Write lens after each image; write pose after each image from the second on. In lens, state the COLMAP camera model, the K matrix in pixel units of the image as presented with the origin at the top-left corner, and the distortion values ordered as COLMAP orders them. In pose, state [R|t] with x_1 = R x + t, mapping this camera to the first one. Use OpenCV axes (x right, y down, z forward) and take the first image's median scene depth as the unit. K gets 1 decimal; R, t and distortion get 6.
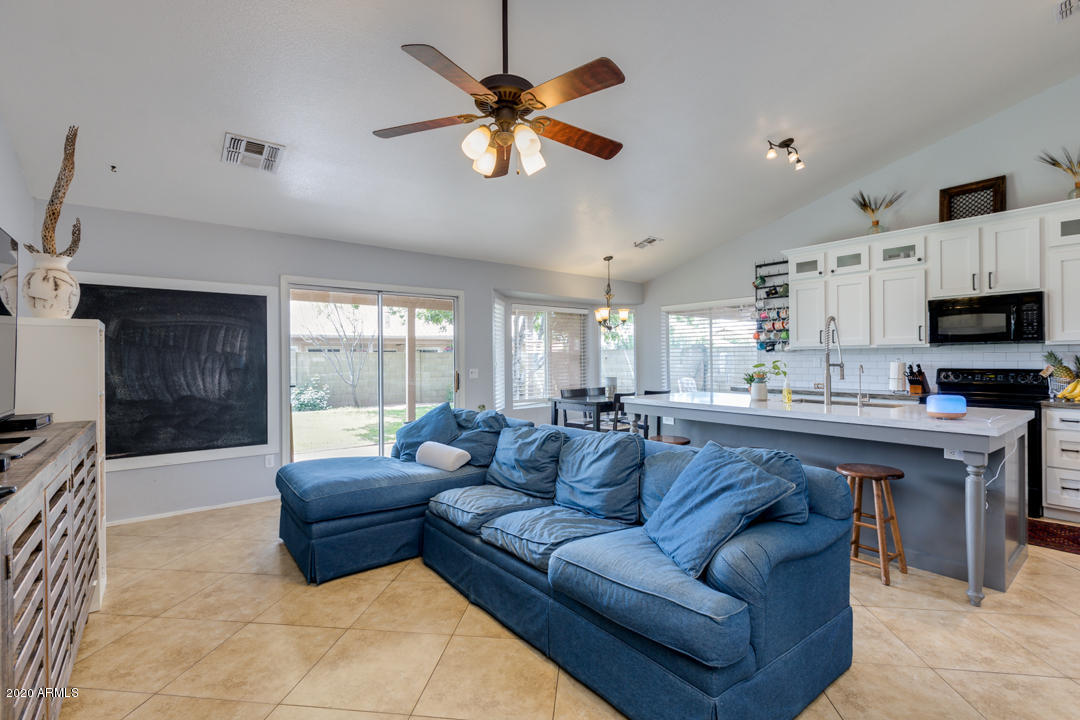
lens RADIAL K [[494.8, 0, 538.3], [0, 494.8, 360.1], [0, 0, 1]] dist [-0.001062, 0.000985]
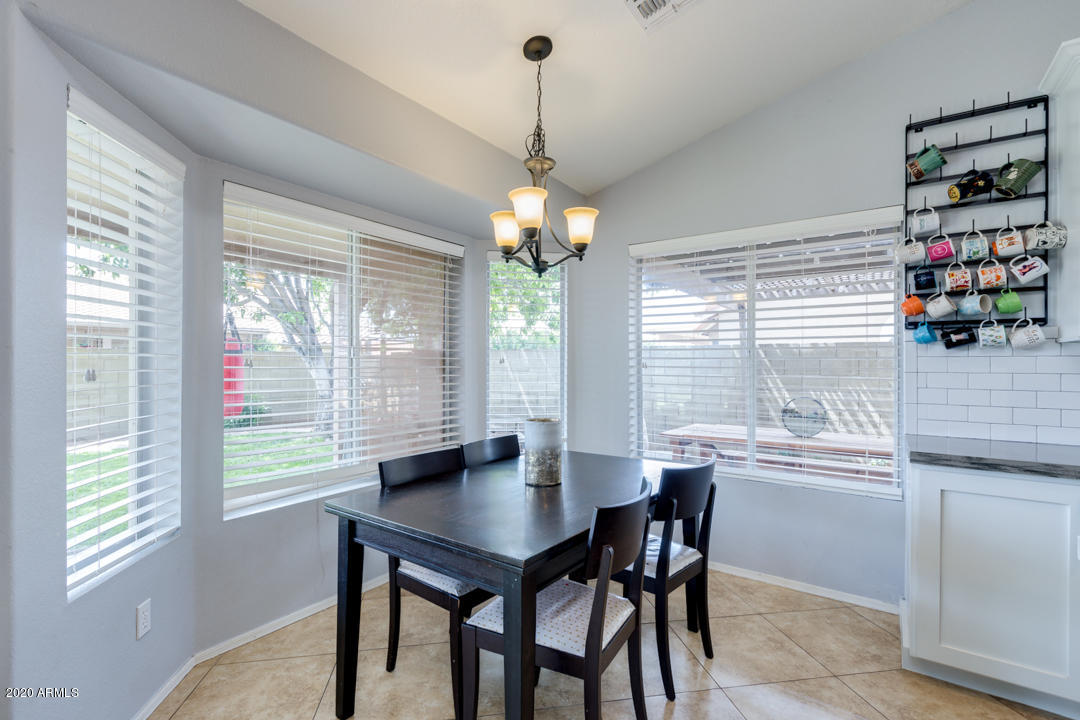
lens RADIAL K [[494.8, 0, 537.2], [0, 494.8, 362.7], [0, 0, 1]] dist [-0.001062, 0.000985]
pose [[0.958249, 0.010373, 0.285748, 0.054147], [-0.009066, 0.999942, -0.005897, -0.000108], [-0.285793, 0.003061, 0.958287, 0.737360]]
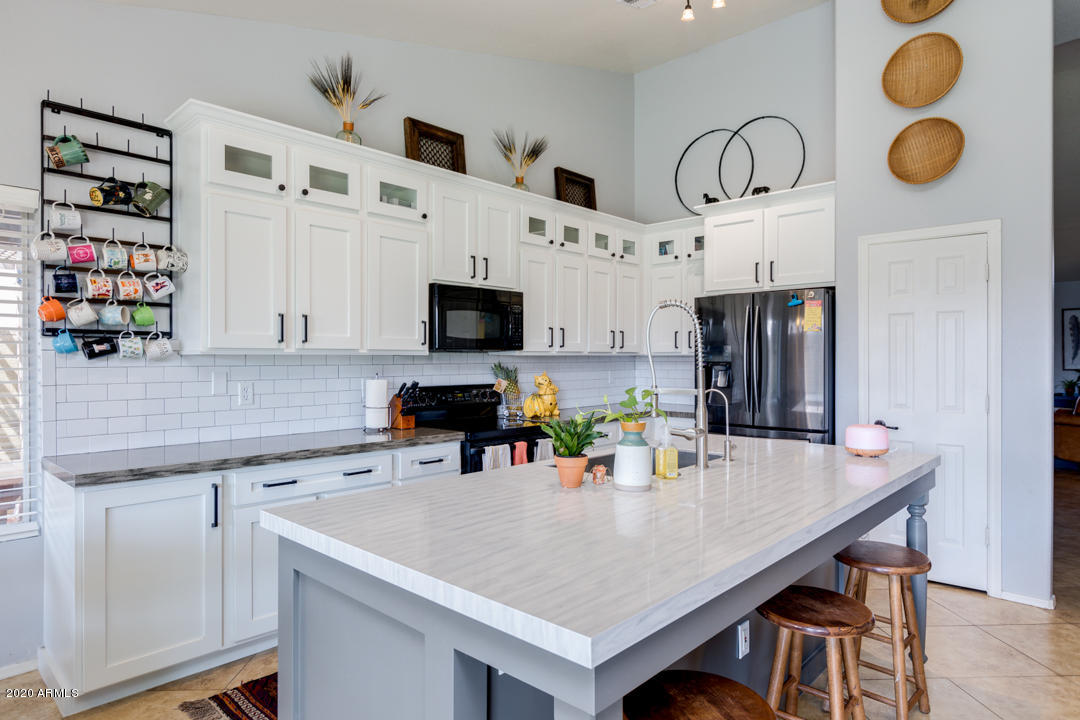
lens RADIAL K [[625.3, 0, 539.5], [0, 625.3, 359.6], [0, 0, 1]] dist [0.000248, 0.001011]
pose [[-0.148954, 0.003370, 0.988838, -0.030667], [0.002526, 0.999992, -0.003028, -0.013552], [-0.988841, 0.002047, -0.148962, 0.757377]]
